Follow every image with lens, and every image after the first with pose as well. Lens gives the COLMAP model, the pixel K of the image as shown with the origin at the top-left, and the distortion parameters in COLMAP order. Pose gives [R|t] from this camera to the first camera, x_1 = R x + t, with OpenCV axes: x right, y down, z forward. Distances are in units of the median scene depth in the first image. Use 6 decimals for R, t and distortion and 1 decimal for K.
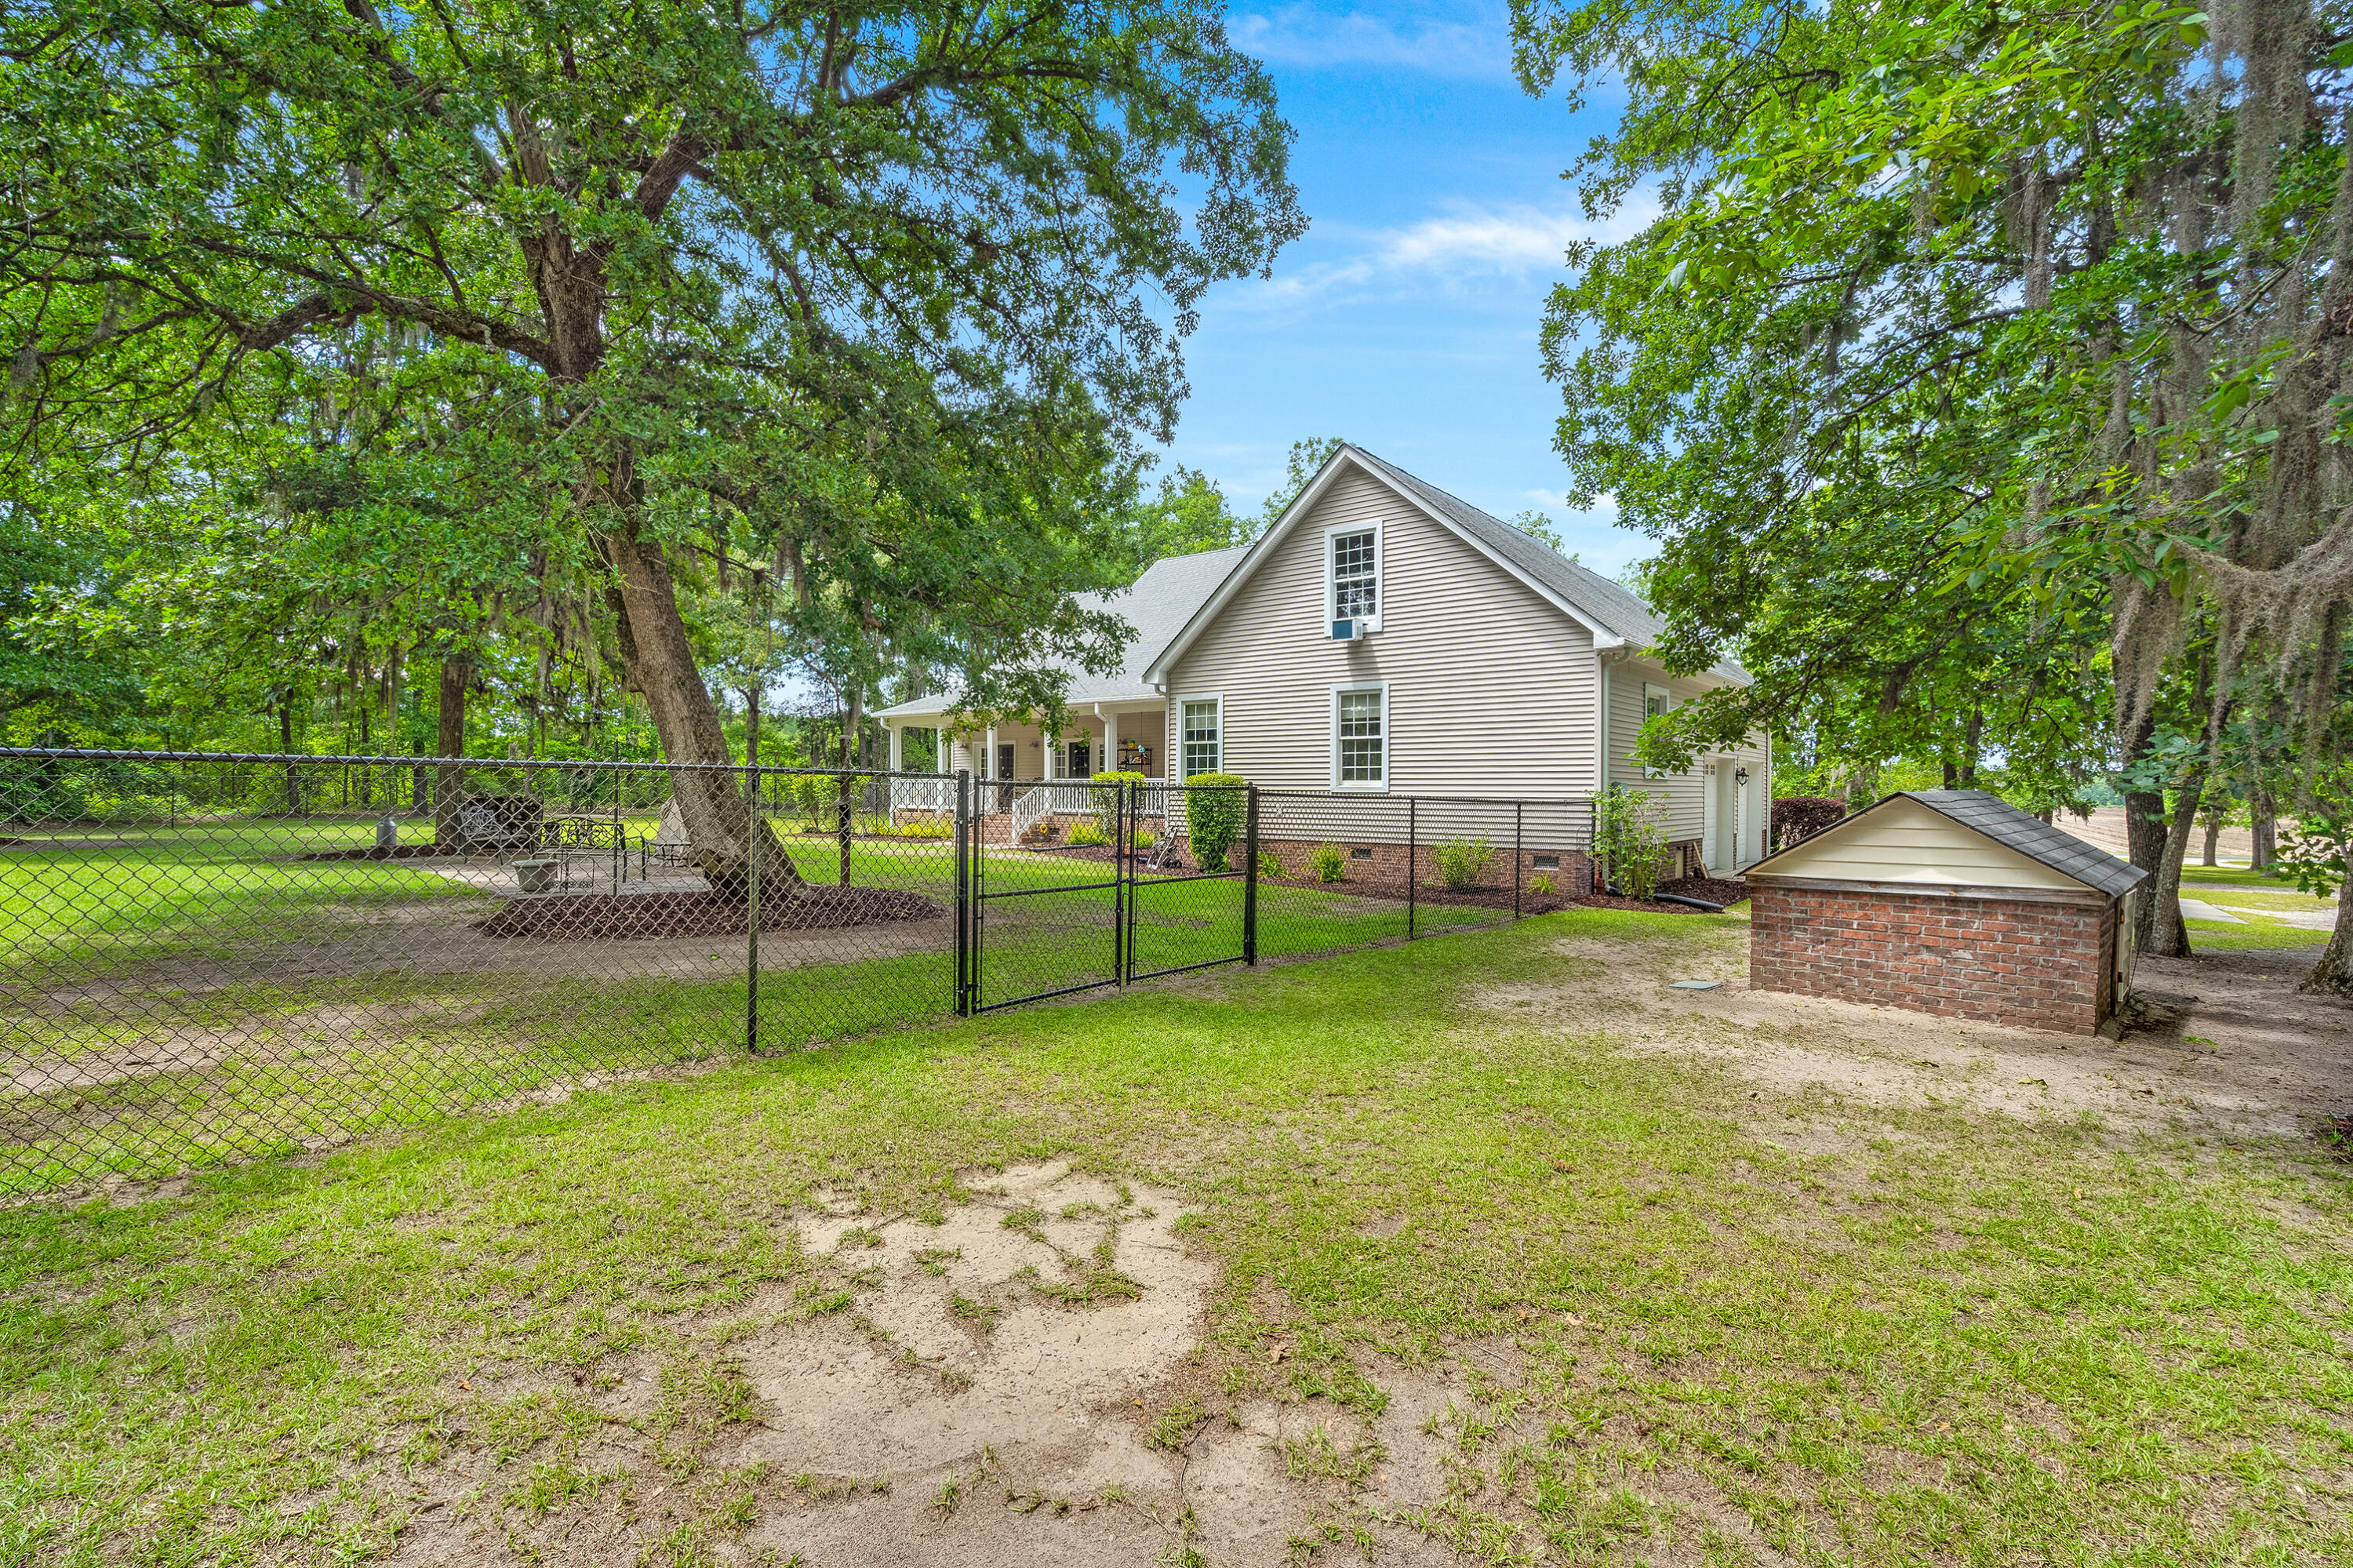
lens RADIAL K [[1068.7, 0, 1135.7], [0, 1068.7, 784.7], [0, 0, 1]] dist [-0.000863, -0.000039]
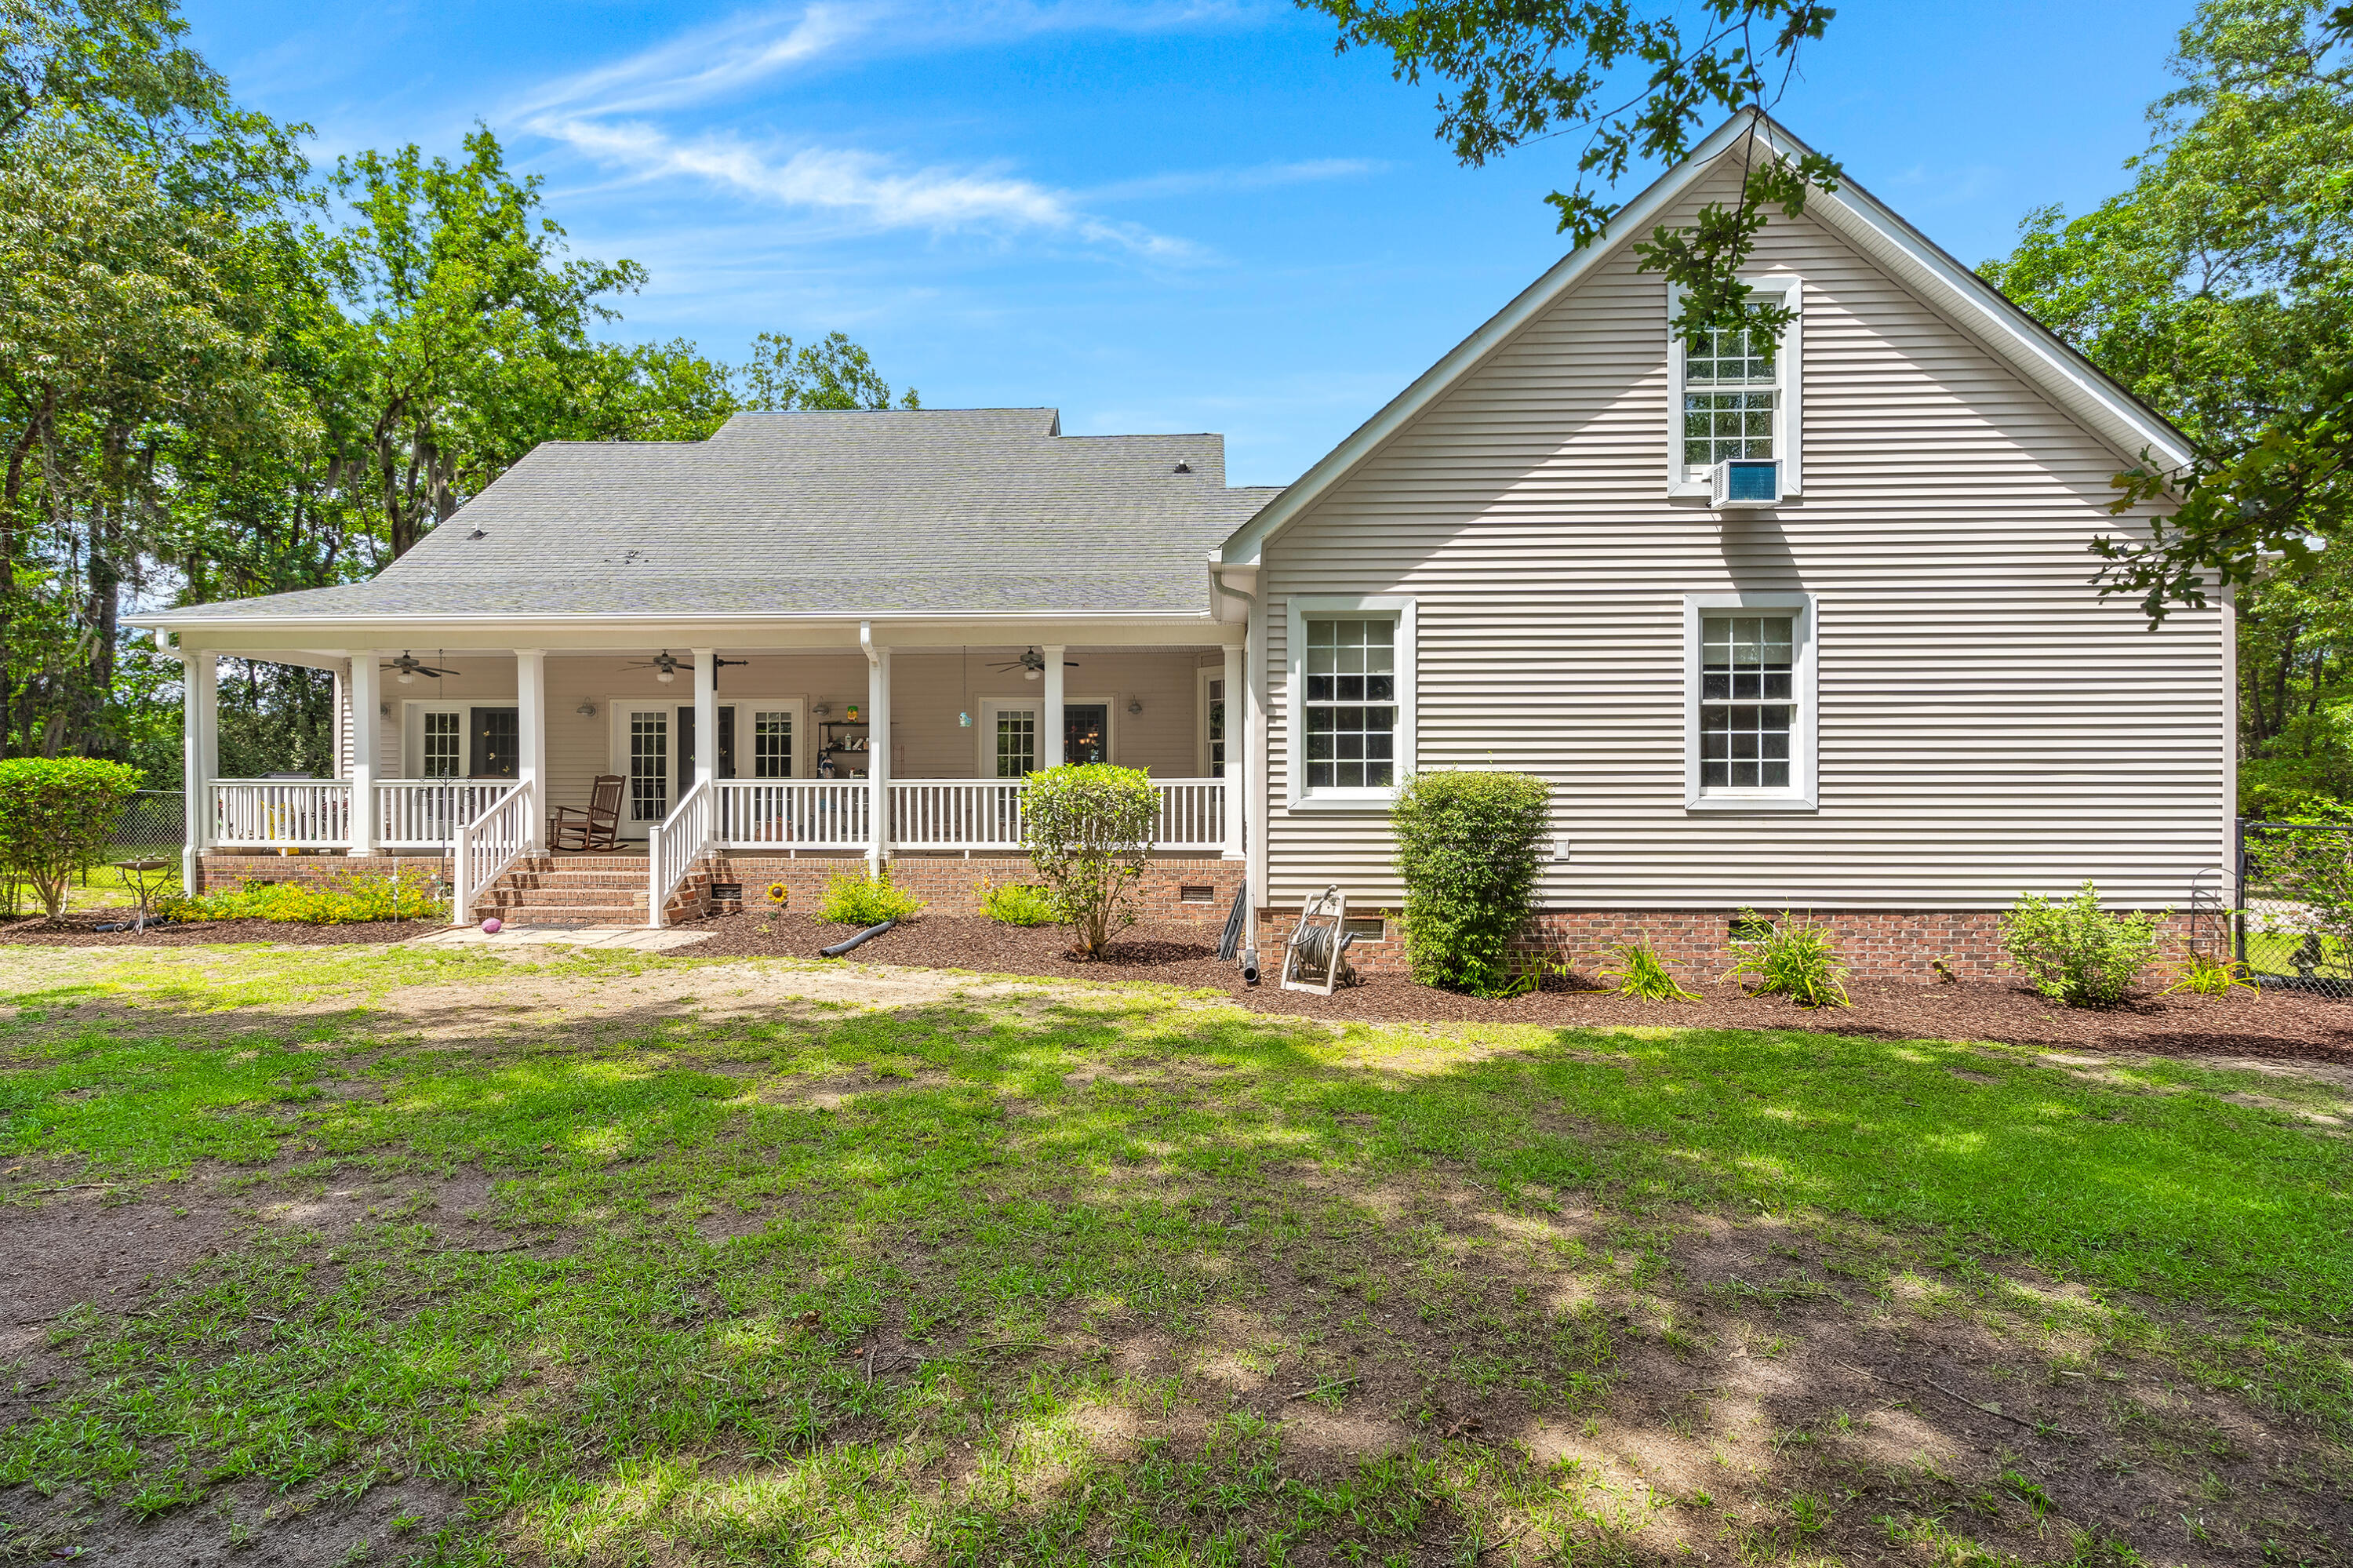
lens RADIAL K [[1068.7, 0, 1135.7], [0, 1068.7, 784.7], [0, 0, 1]] dist [-0.000863, -0.000039]
pose [[0.792891, -0.004748, 0.609345, -0.330184], [0.001745, 0.999983, 0.005521, -0.008084], [-0.609361, -0.003314, 0.792886, 0.772824]]
